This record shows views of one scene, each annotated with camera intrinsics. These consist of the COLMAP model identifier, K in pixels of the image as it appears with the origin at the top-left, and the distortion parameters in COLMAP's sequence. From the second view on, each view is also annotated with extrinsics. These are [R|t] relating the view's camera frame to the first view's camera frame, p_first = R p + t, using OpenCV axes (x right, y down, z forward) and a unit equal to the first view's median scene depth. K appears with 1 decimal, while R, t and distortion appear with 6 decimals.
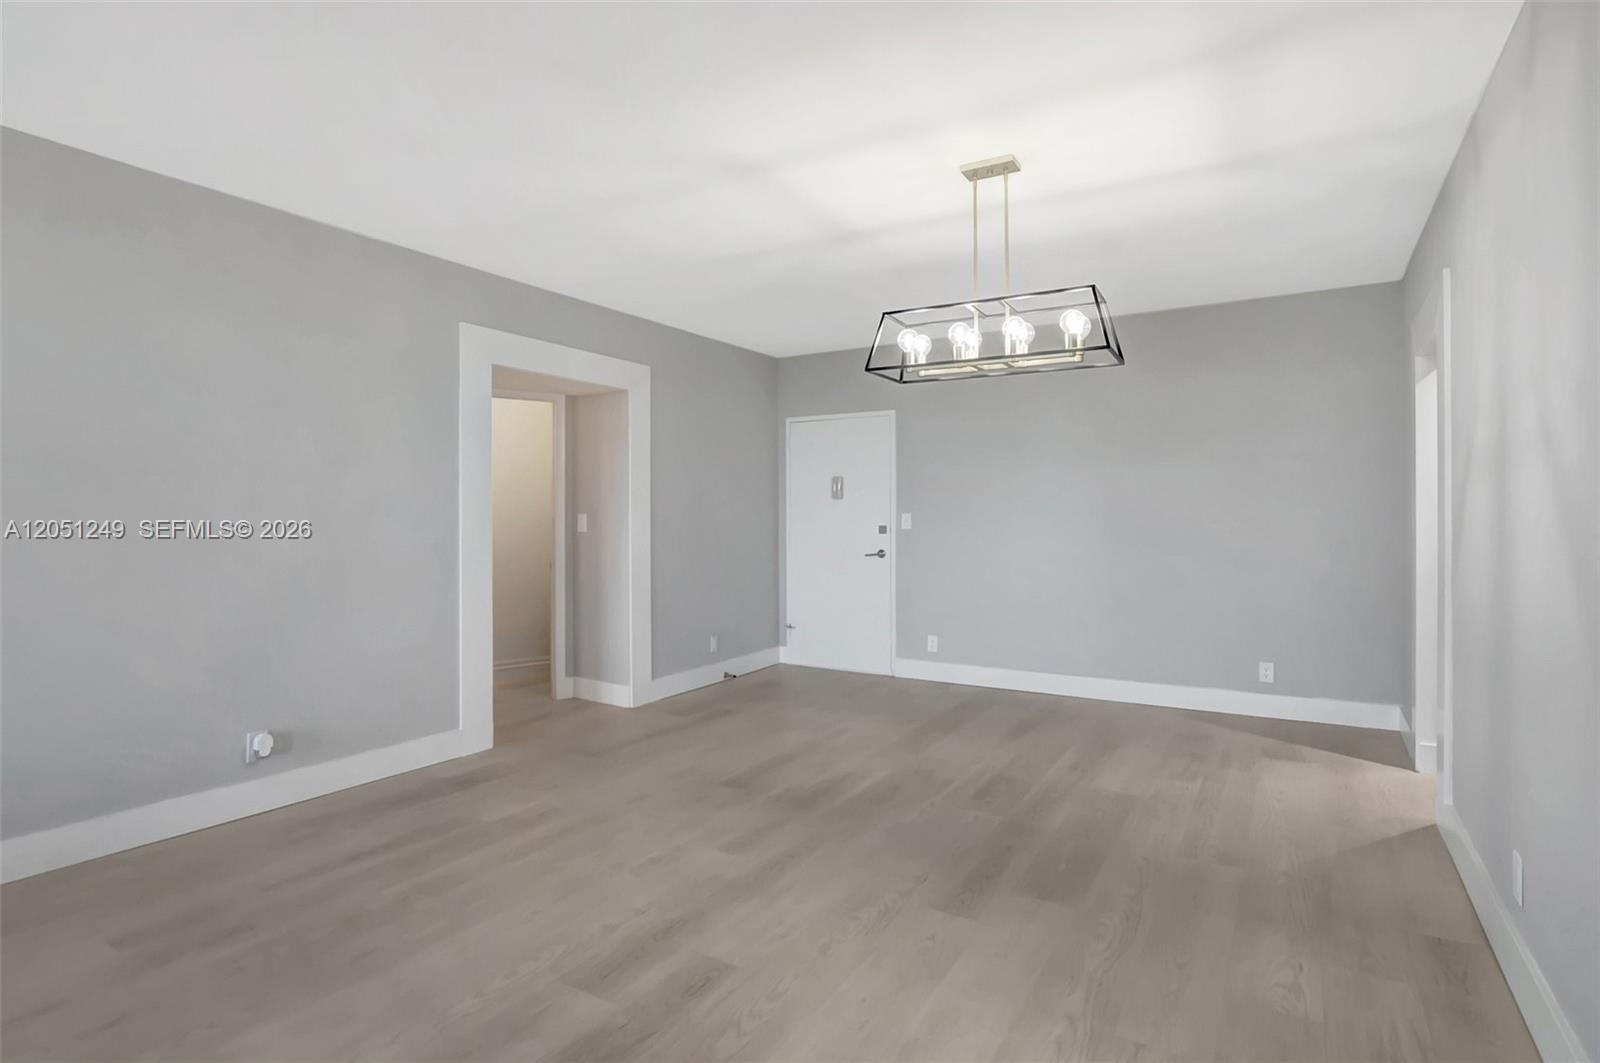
lens RADIAL K [[804.7, 0, 803.1], [0, 804.7, 509.1], [0, 0, 1]] dist [-0.004165, 0.000119]
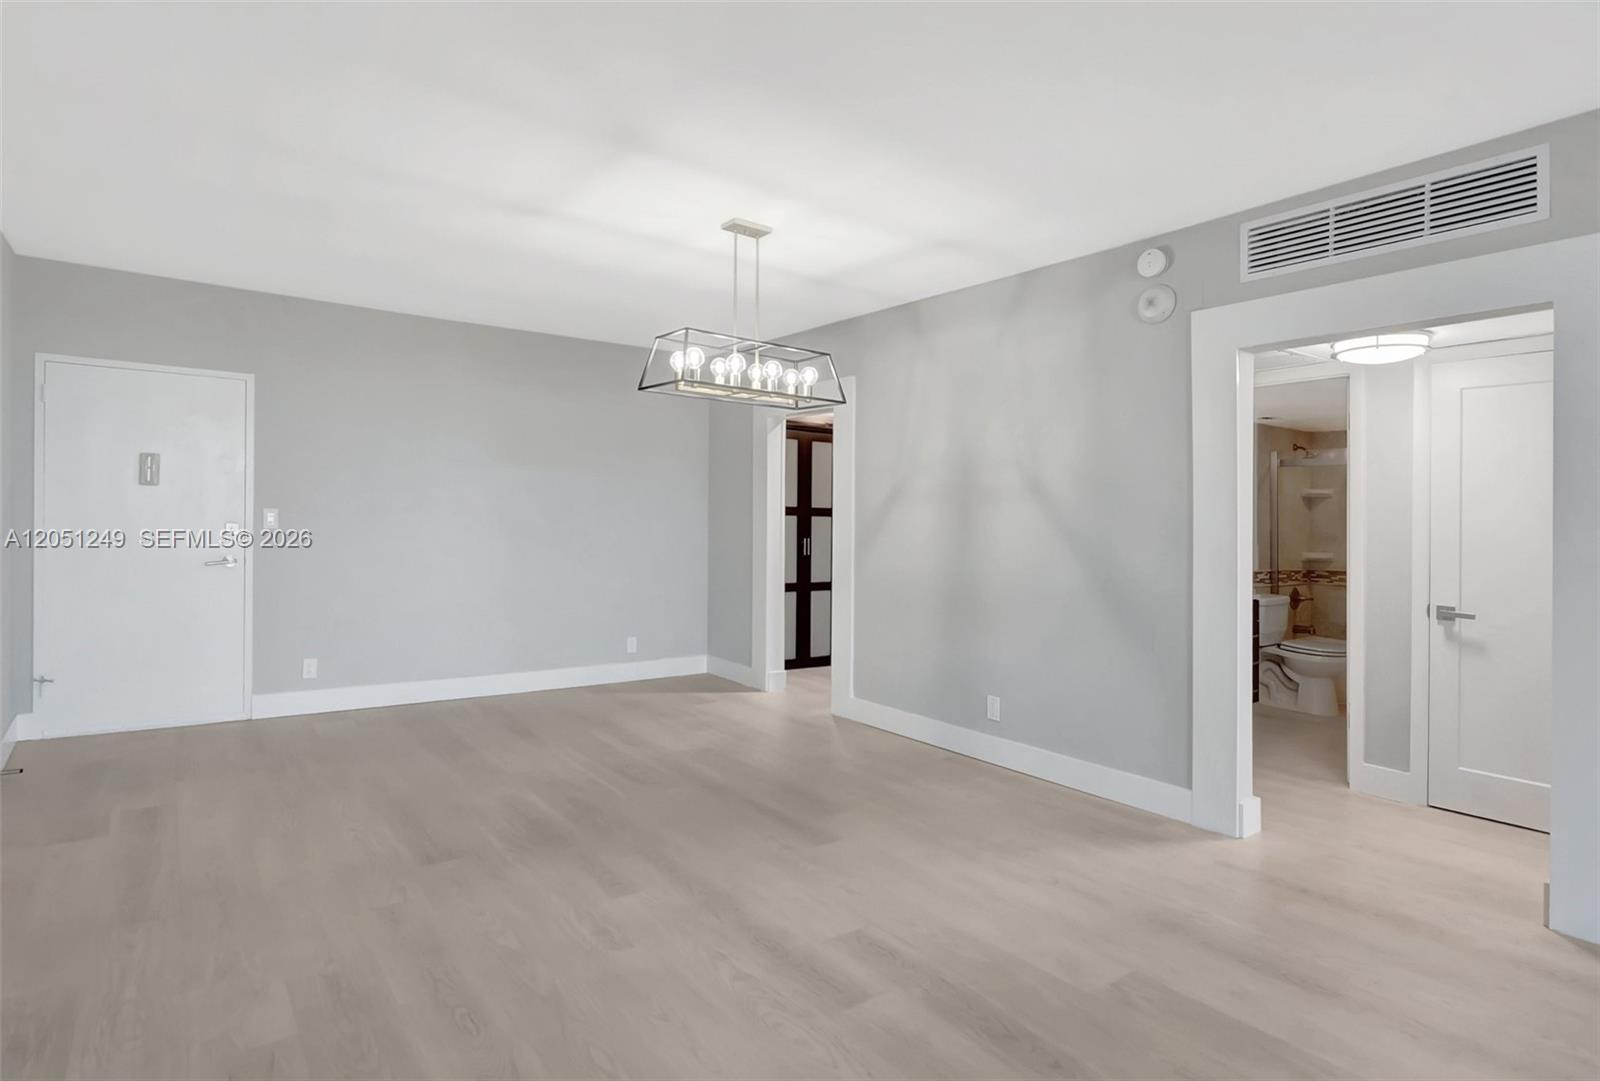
lens RADIAL K [[804.7, 0, 797.2], [0, 804.7, 513.8], [0, 0, 1]] dist [-0.001248, 0.000180]
pose [[0.411073, 0.017922, 0.911426, -0.699459], [-0.029909, 0.999534, -0.006165, -0.001017], [-0.911112, -0.024726, 0.411417, 0.382300]]
